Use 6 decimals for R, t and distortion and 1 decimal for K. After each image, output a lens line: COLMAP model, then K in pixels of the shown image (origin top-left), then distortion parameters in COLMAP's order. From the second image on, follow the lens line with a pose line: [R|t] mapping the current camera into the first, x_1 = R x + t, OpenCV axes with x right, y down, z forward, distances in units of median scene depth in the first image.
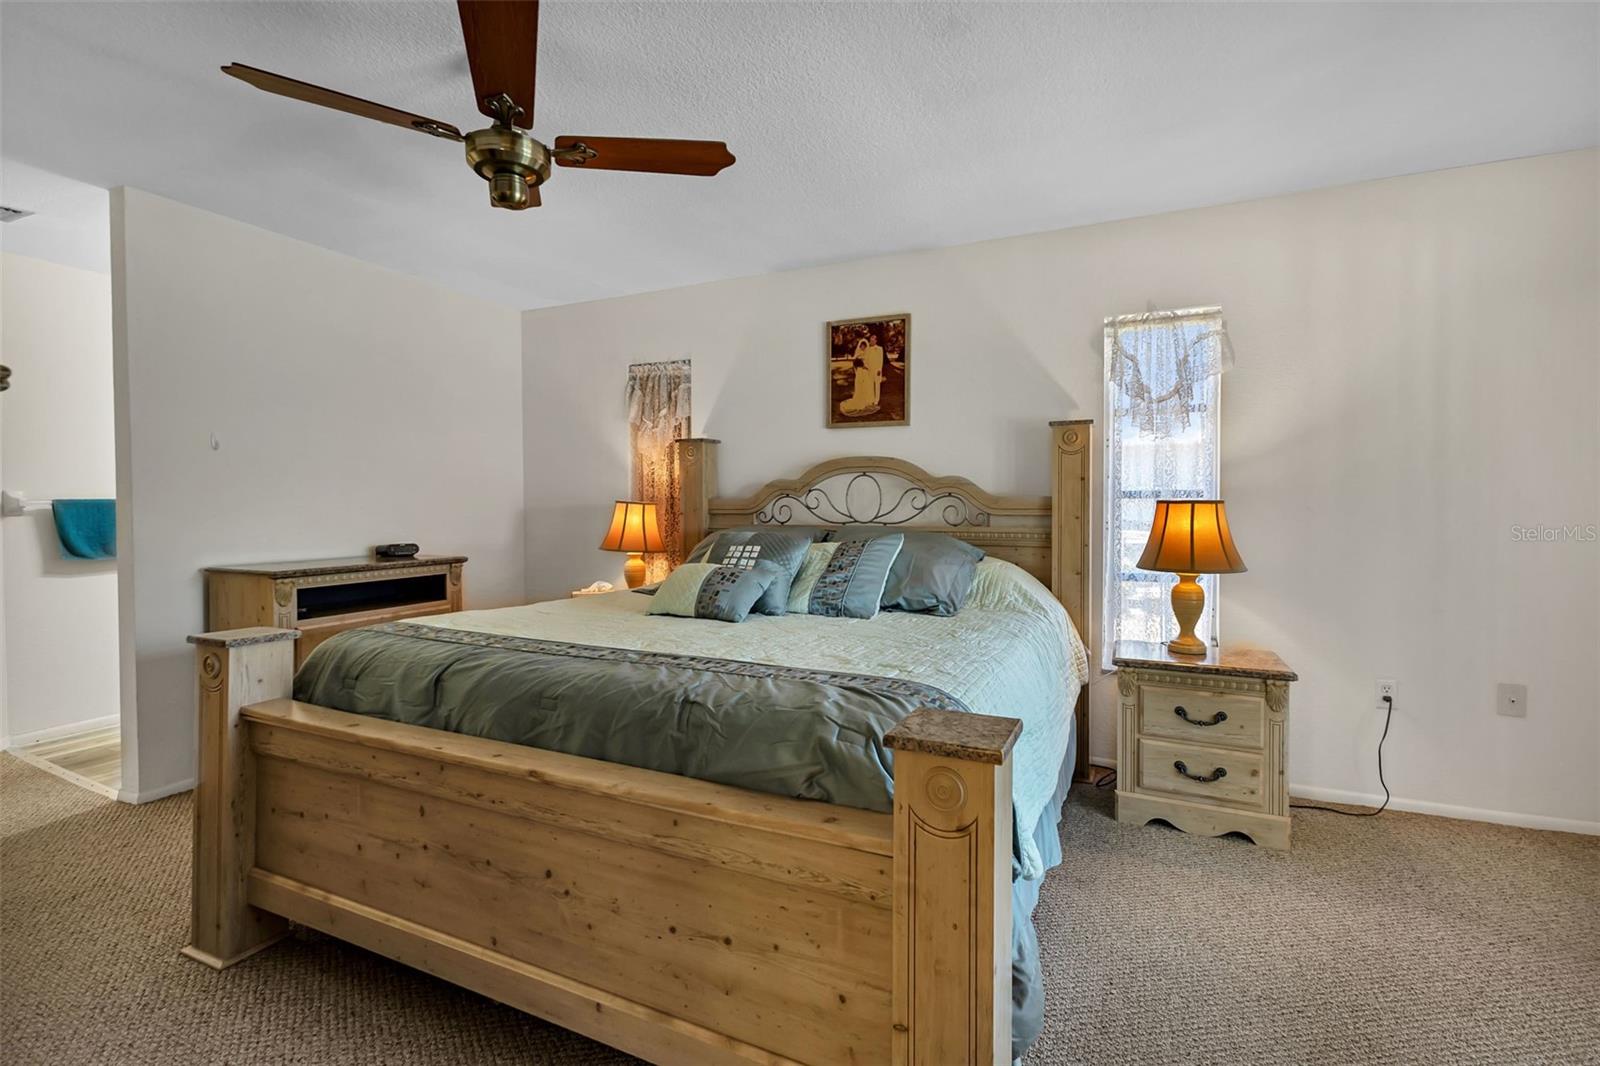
lens RADIAL K [[728.2, 0, 800.0], [0, 728.2, 533.0], [0, 0, 1]] dist [0.002212, -0.000130]
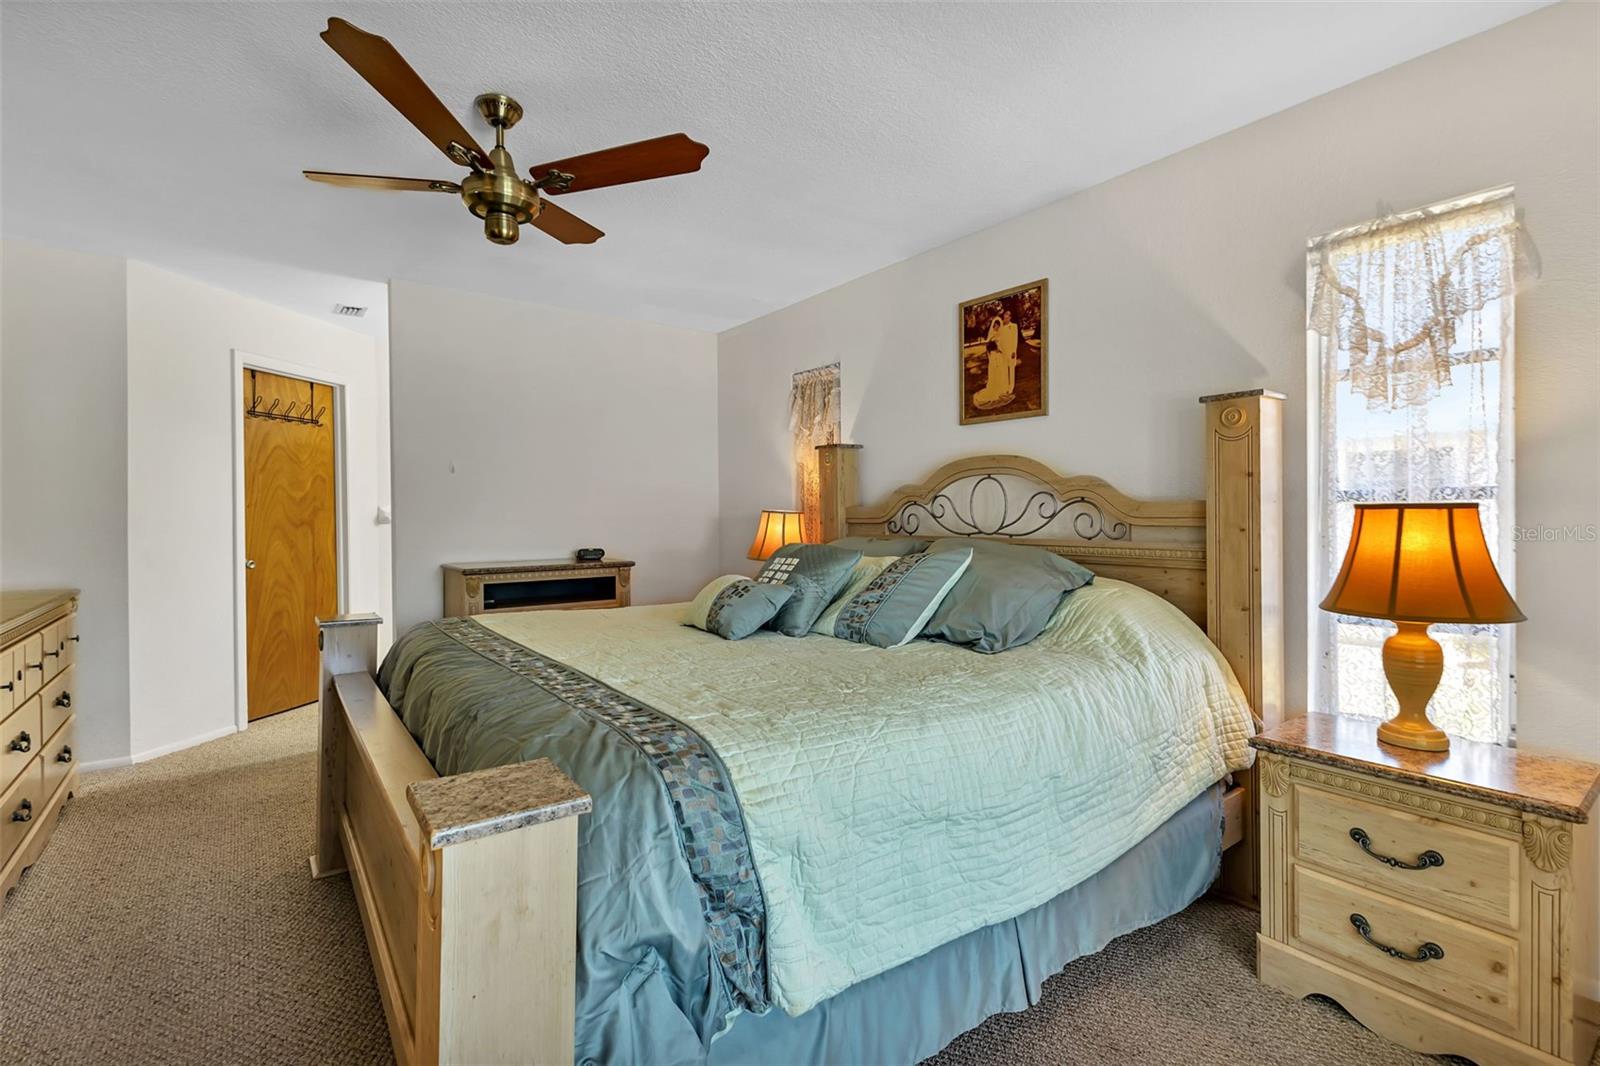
lens RADIAL K [[728.2, 0, 800.0], [0, 728.2, 533.0], [0, 0, 1]] dist [0.002212, -0.000130]
pose [[0.874078, 0.008697, -0.485708, 0.341174], [-0.014009, 0.999875, -0.007306, -0.006798], [0.485584, 0.013190, 0.874090, 0.172360]]
